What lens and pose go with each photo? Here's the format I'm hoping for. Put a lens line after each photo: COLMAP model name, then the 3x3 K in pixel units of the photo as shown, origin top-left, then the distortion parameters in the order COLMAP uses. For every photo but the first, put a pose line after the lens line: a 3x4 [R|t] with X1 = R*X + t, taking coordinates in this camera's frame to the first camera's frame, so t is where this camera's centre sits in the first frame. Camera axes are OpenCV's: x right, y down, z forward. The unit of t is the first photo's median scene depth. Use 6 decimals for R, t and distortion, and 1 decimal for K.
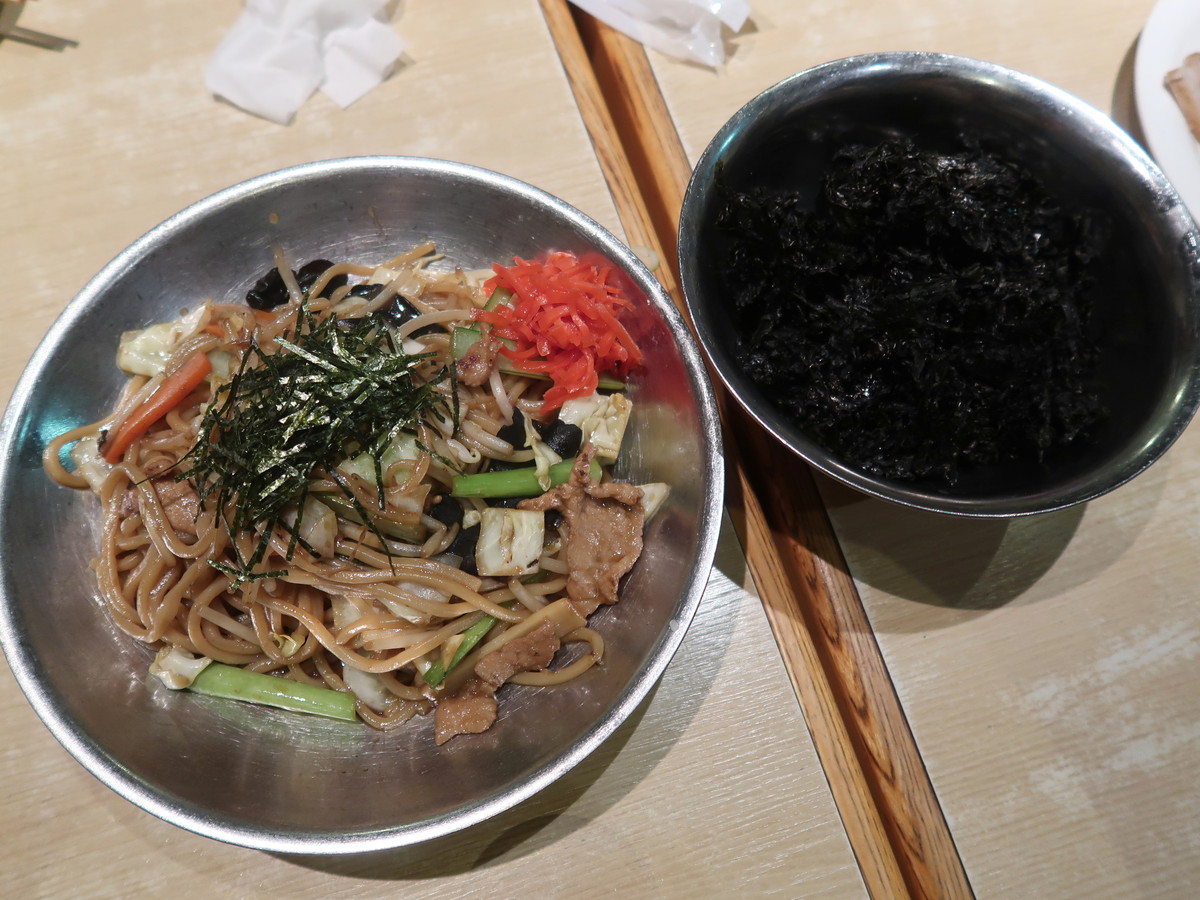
lens RADIAL K [[1346.3, 0, 600.0], [0, 1346.3, 450.0], [0, 0, 1]] dist [-0.023073, -0.010942]
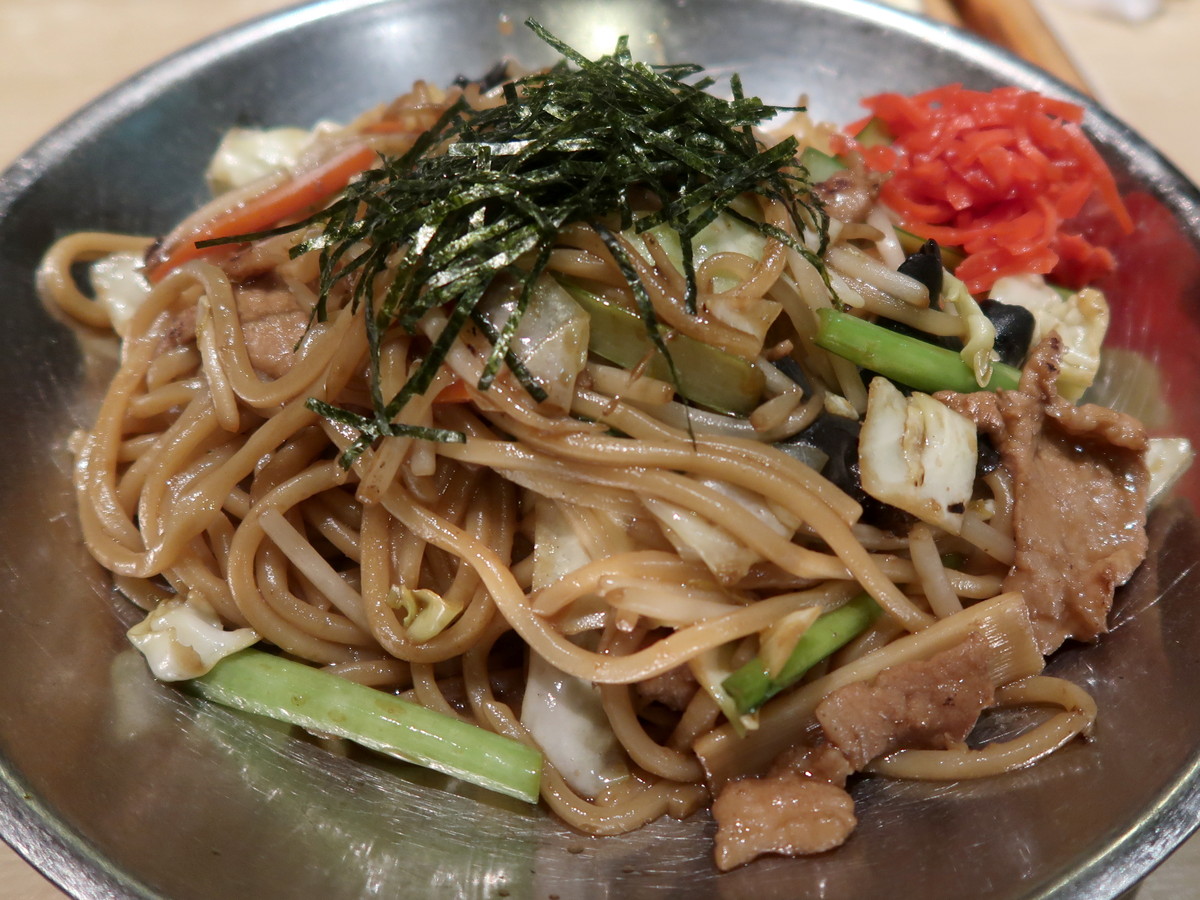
lens RADIAL K [[1346.3, 0, 600.0], [0, 1346.3, 450.0], [0, 0, 1]] dist [-0.023073, -0.010942]
pose [[0.990466, 0.130914, -0.042873, -0.158656], [-0.137191, 0.909269, -0.392948, 0.272284], [-0.012459, 0.395084, 0.918561, 0.539621]]
